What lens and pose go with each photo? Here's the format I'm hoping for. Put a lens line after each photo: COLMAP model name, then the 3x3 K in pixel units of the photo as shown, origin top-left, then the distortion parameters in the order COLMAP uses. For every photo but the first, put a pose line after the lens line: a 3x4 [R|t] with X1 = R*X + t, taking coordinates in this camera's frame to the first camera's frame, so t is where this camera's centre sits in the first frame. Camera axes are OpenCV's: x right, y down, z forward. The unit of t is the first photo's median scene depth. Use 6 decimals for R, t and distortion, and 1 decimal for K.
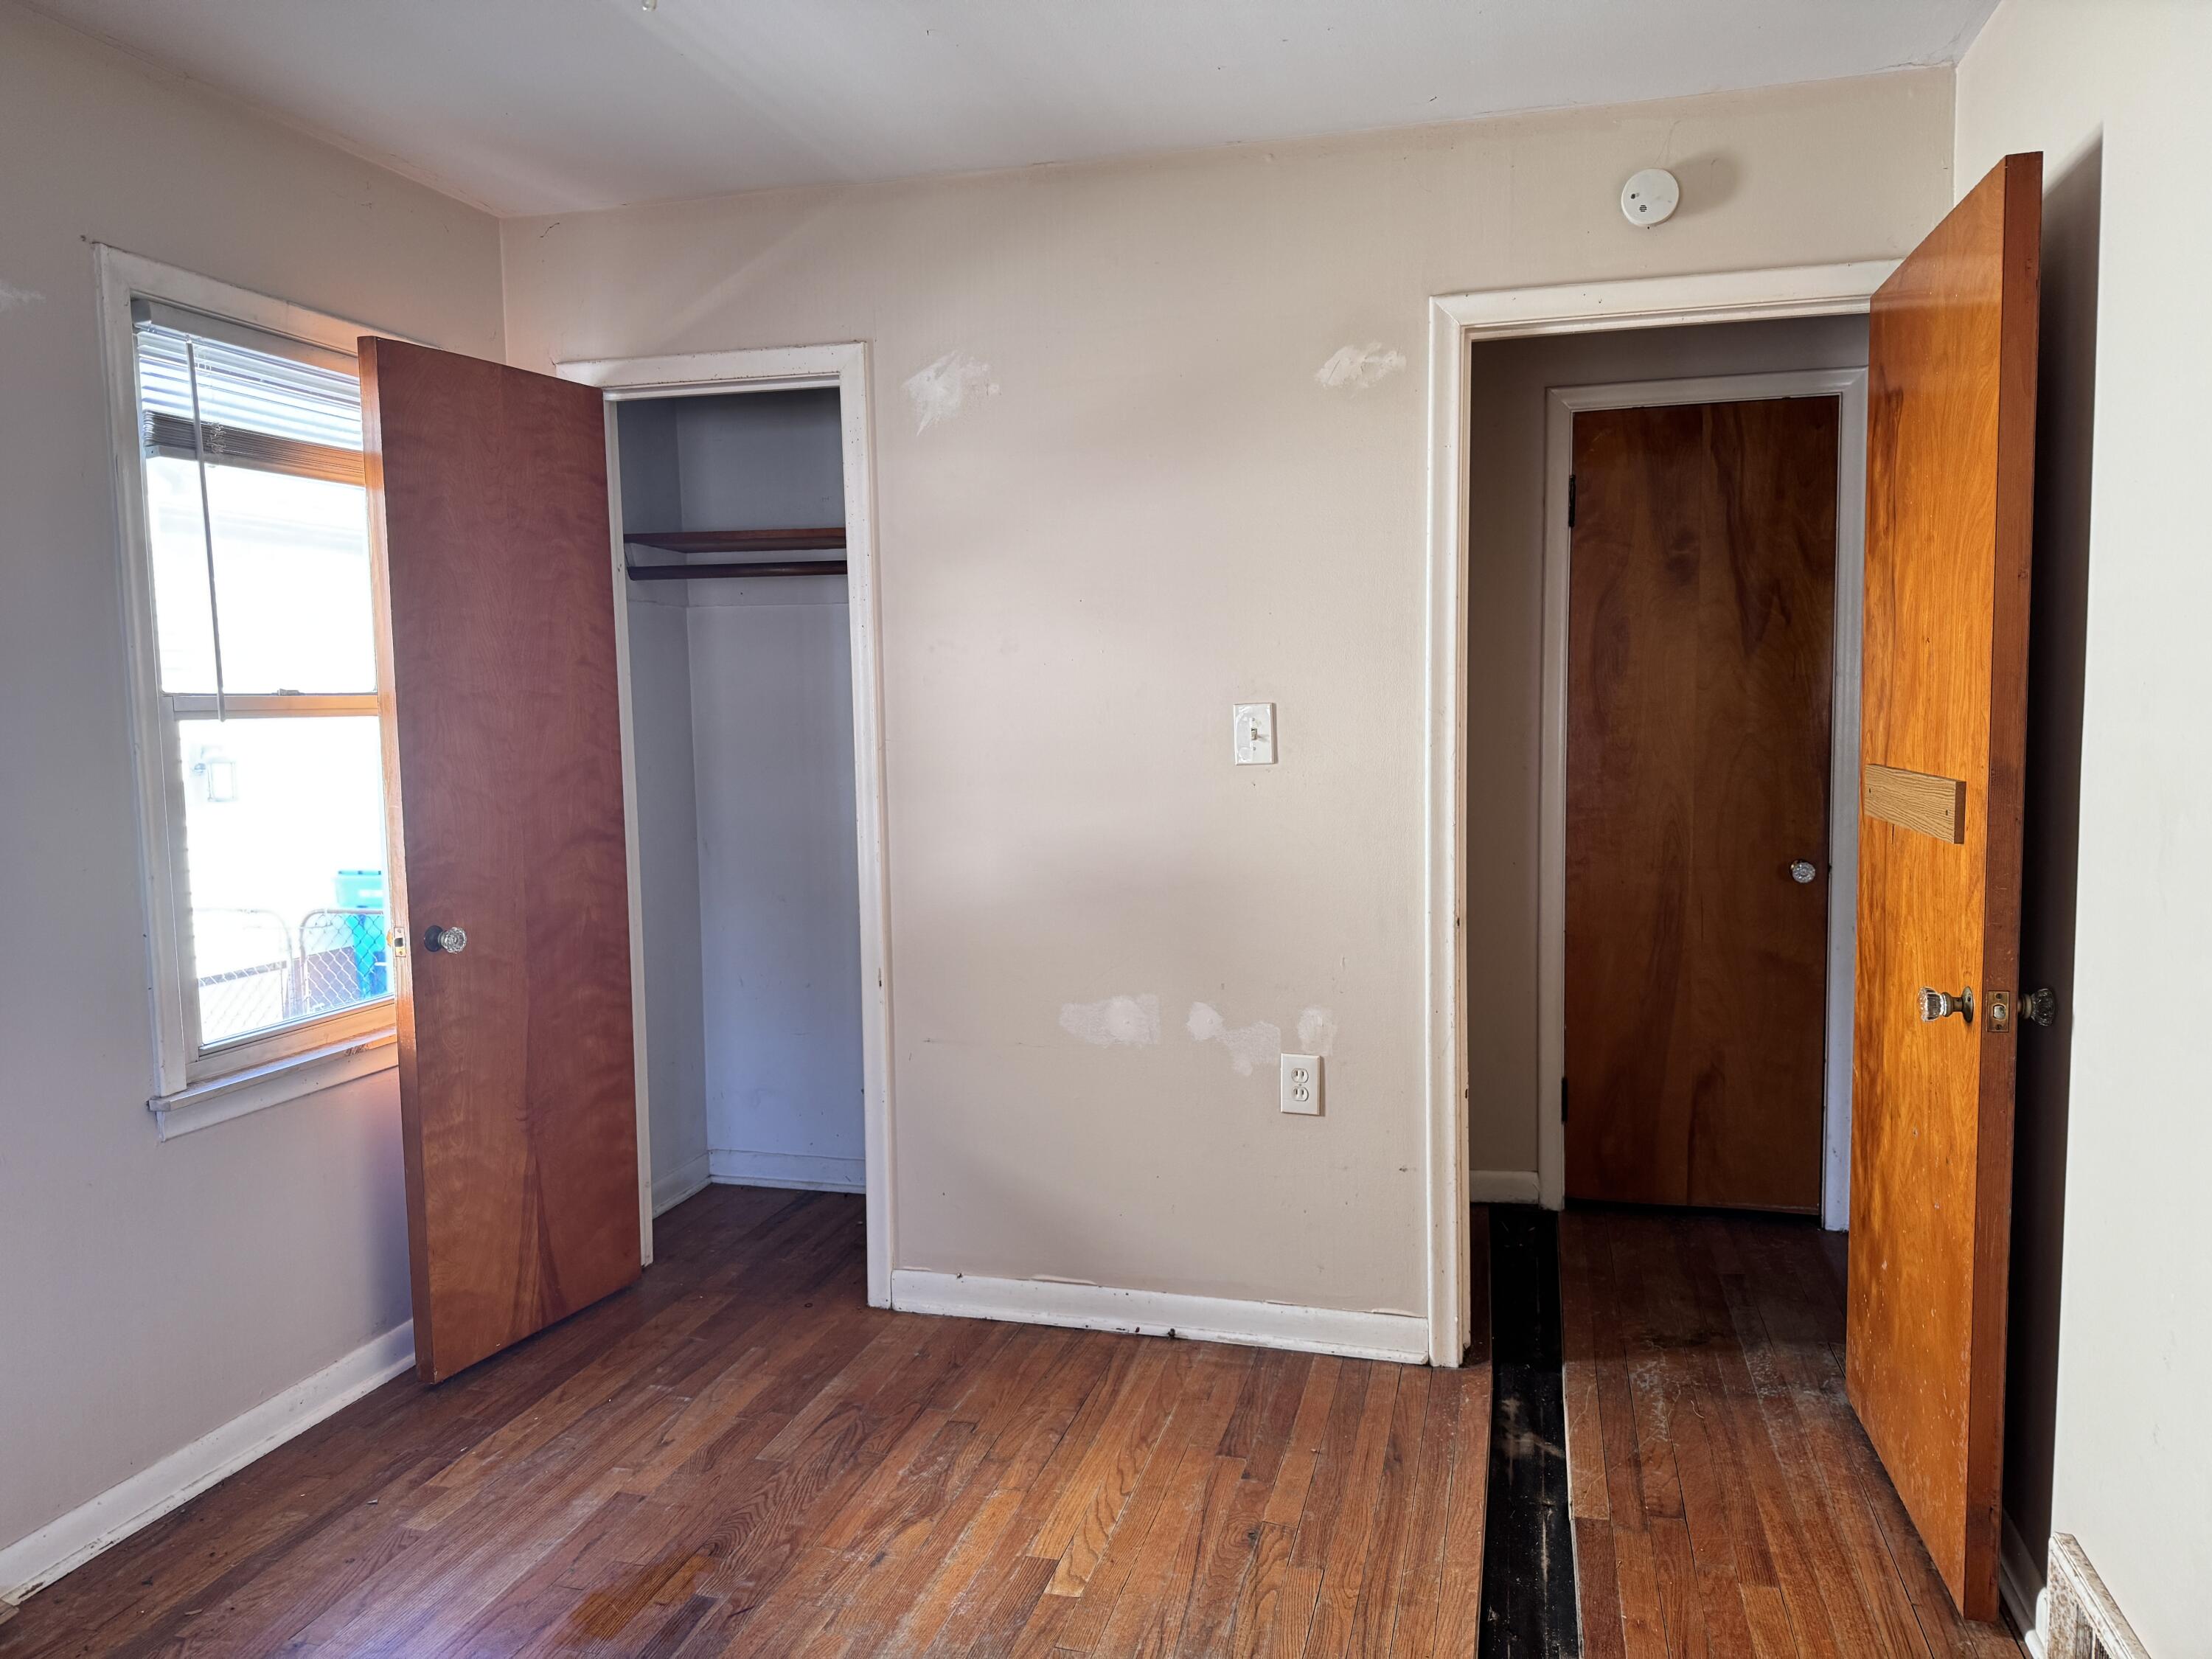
lens RADIAL K [[1582.6, 0, 1106.0], [0, 1582.6, 829.5], [0, 0, 1]] dist [0.004169, -0.004135]
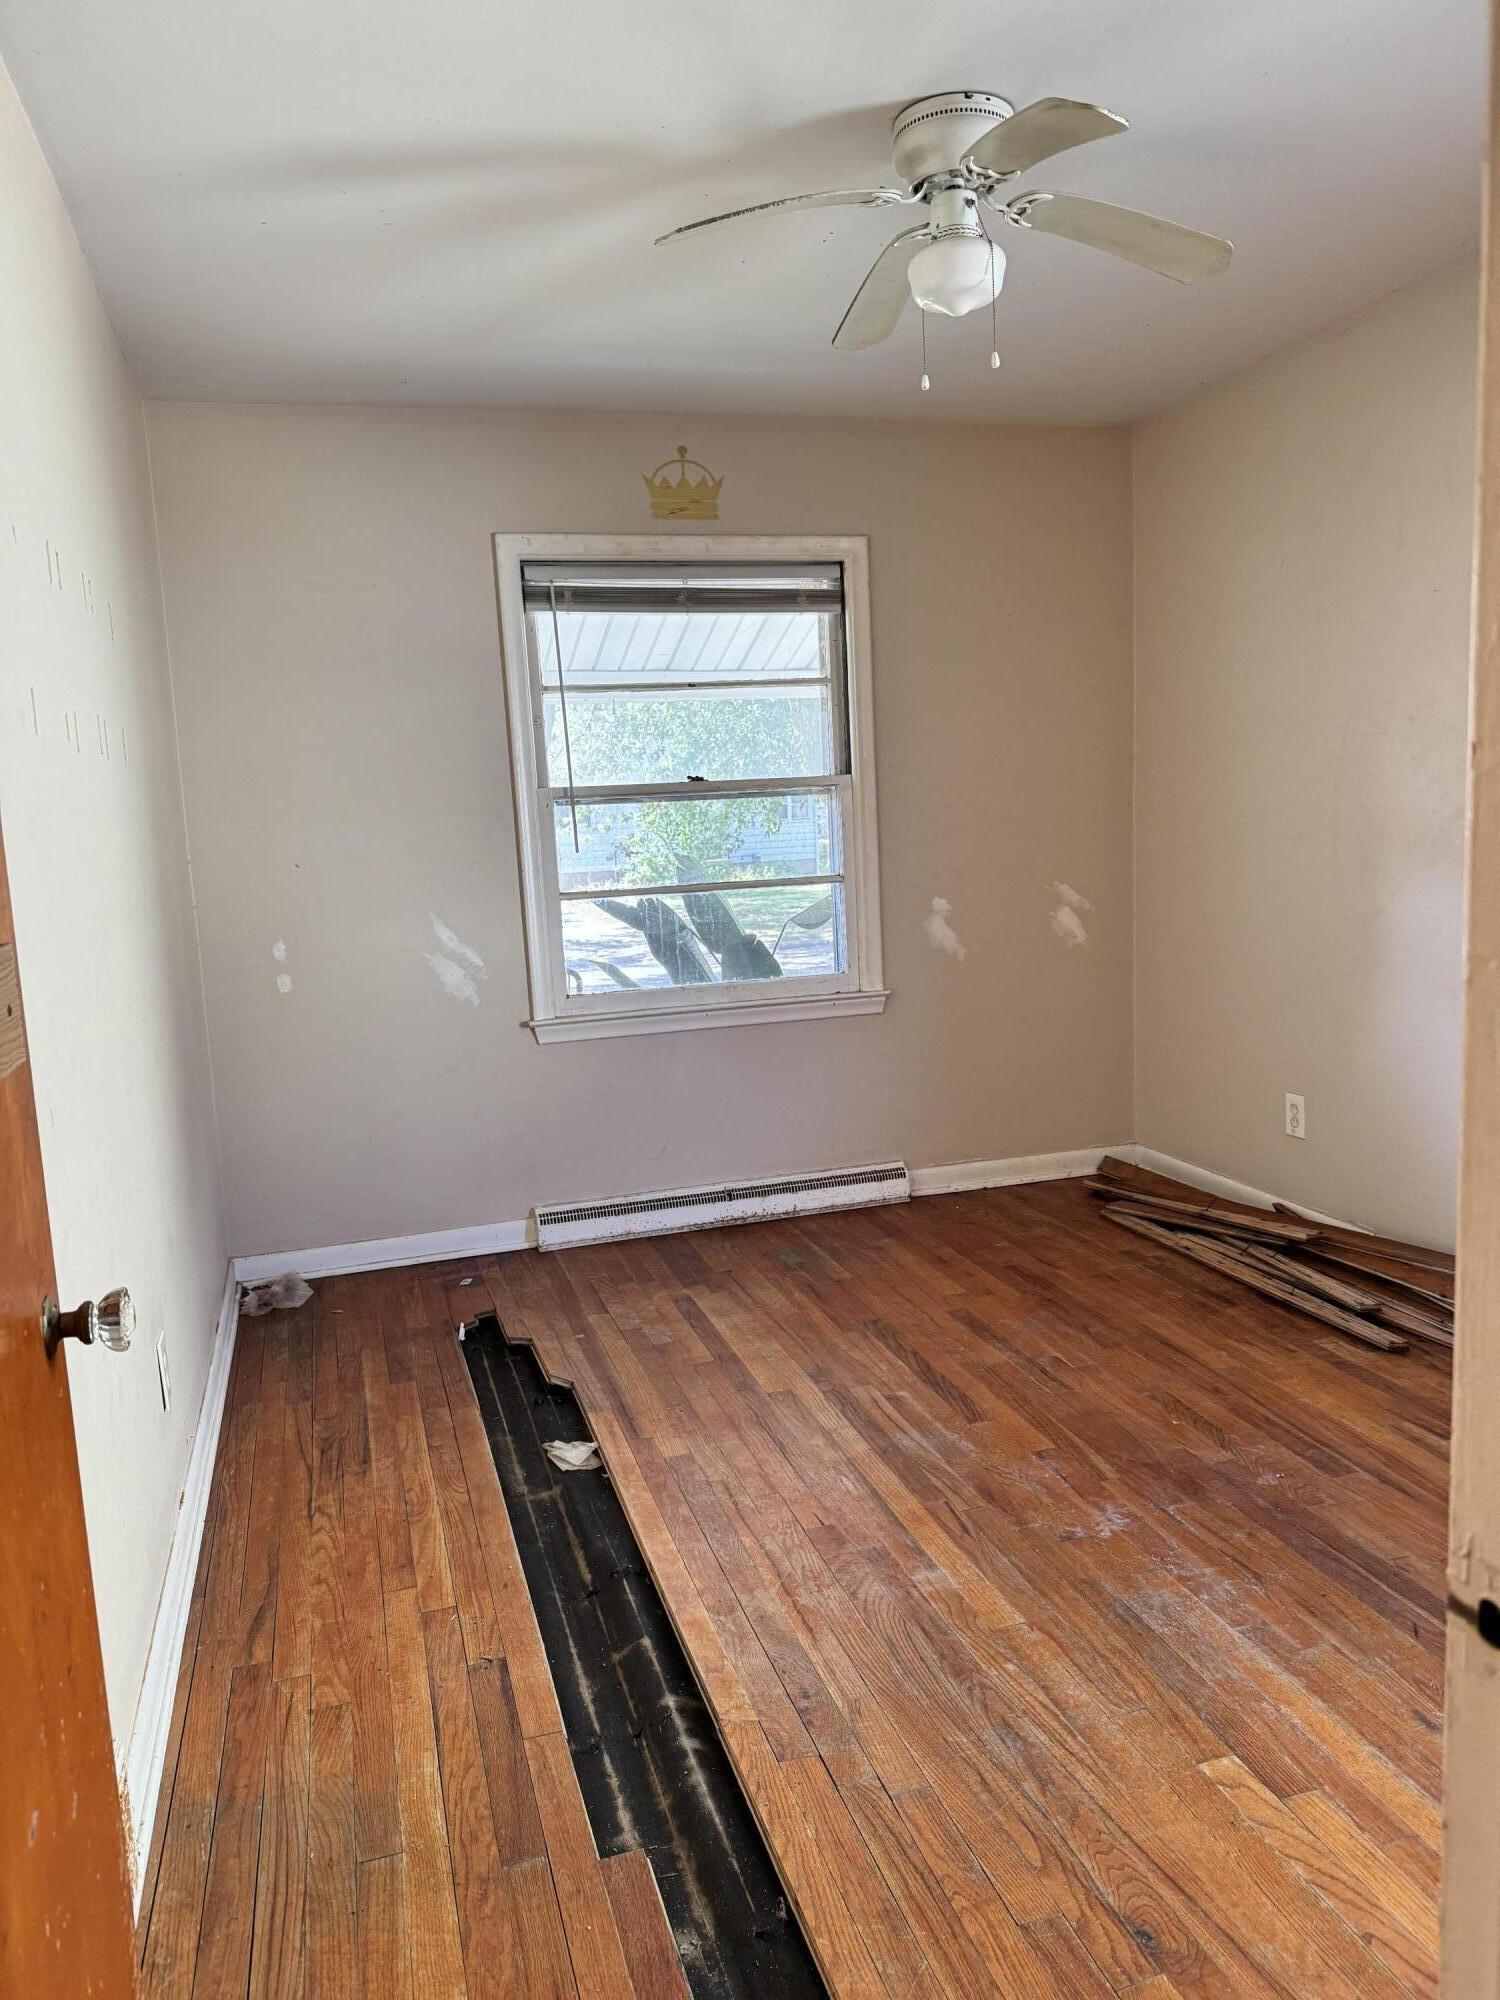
lens RADIAL K [[1430.9, 0, 750.0], [0, 1430.9, 1000.0], [0, 0, 1]] dist [0.004169, -0.004135]
pose [[-0.851175, 0.127104, -0.509260, 0.553561], [0.018489, 0.976895, 0.212918, -0.106239], [0.524556, 0.171815, -0.833859, 1.478275]]
